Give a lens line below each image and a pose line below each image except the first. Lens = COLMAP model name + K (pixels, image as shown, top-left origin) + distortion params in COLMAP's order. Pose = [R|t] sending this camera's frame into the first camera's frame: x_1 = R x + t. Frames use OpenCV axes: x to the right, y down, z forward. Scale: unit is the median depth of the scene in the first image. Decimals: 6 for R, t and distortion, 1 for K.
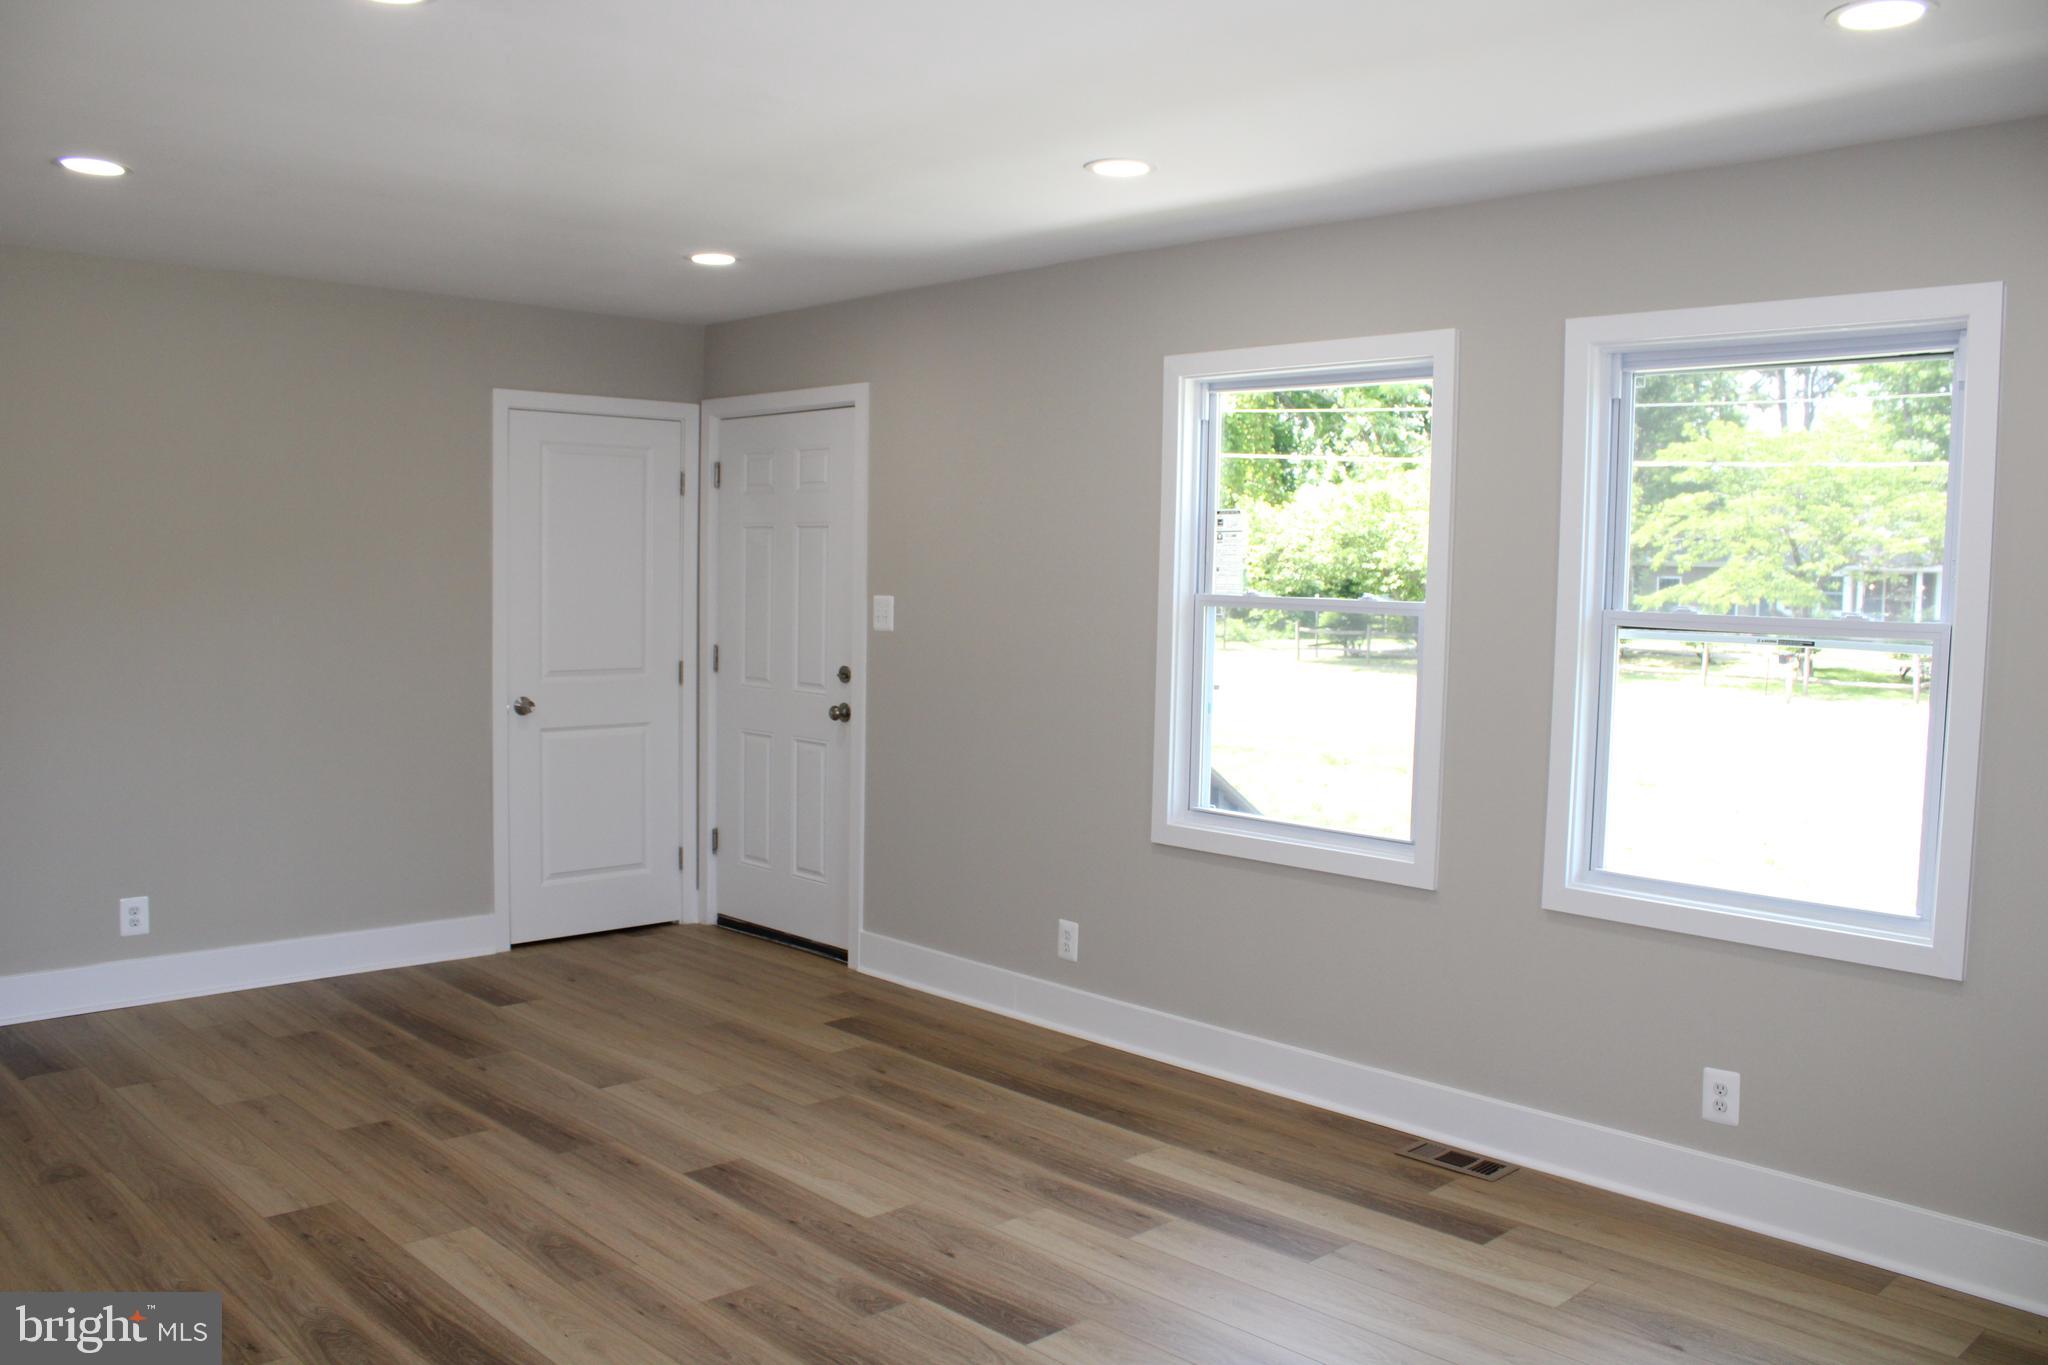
lens RADIAL K [[1706.6, 0, 1031.5], [0, 1706.6, 686.4], [0, 0, 1]] dist [-0.158164, 0.118963]
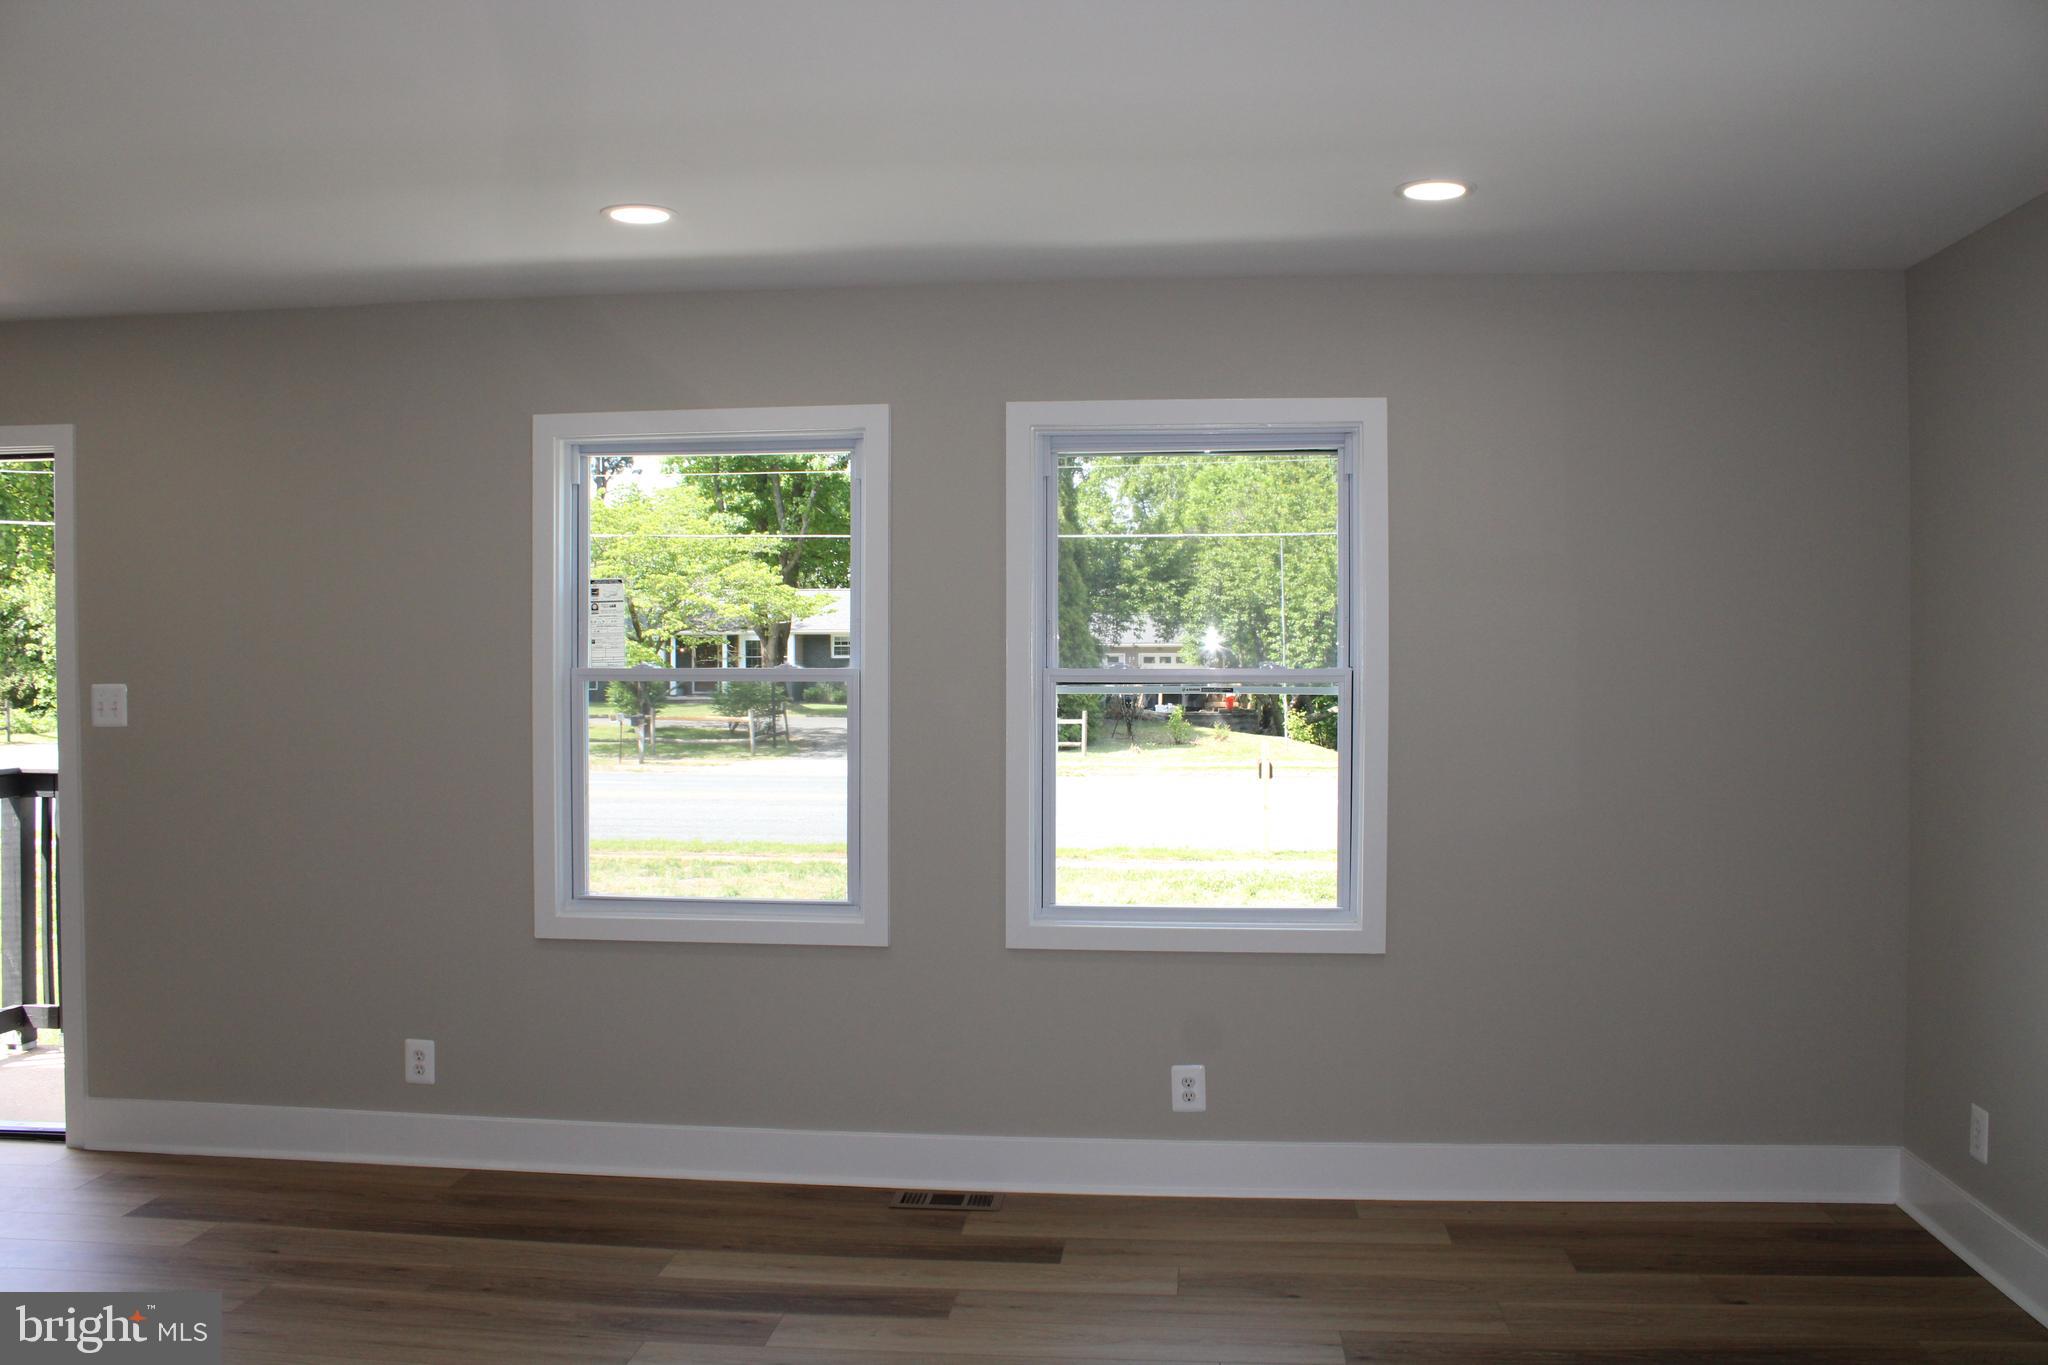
lens RADIAL K [[1706.6, 0, 1064.3], [0, 1706.6, 685.8], [0, 0, 1]] dist [-0.158164, 0.118963]
pose [[0.754283, -0.035564, 0.655585, -0.342214], [0.063340, 0.997816, -0.018747, -0.011155], [-0.653486, 0.055665, 0.754889, 0.134847]]
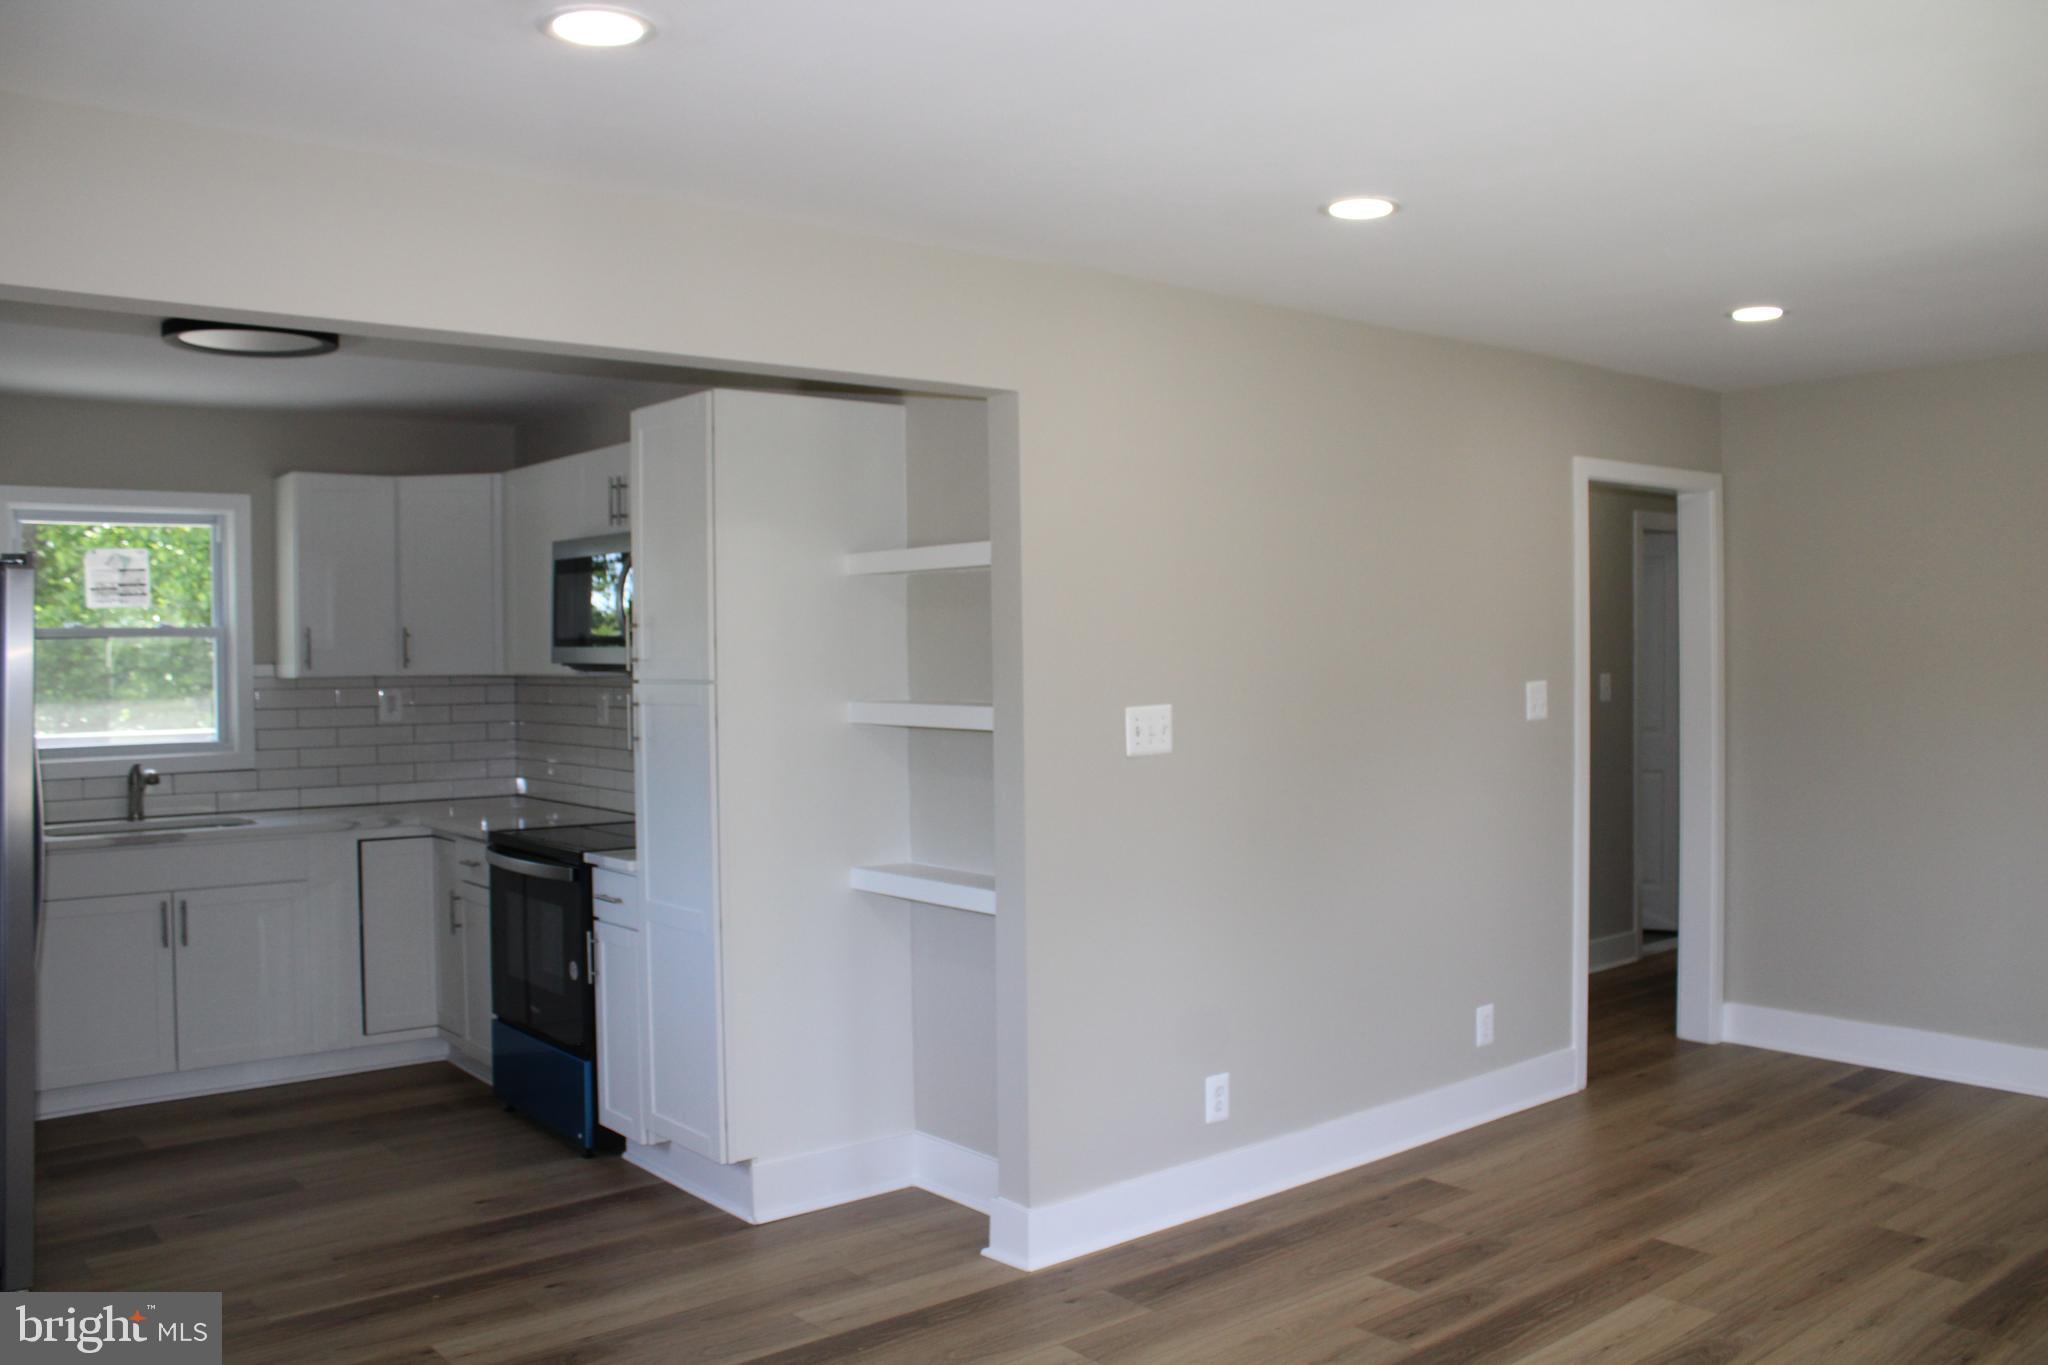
lens RADIAL K [[1706.6, 0, 1029.8], [0, 1706.6, 669.2], [0, 0, 1]] dist [-0.158164, 0.118963]
pose [[-0.103788, -0.009987, -0.994549, 0.559244], [-0.057340, 0.998347, -0.004041, -0.026968], [0.992945, 0.056608, -0.104189, 0.542980]]
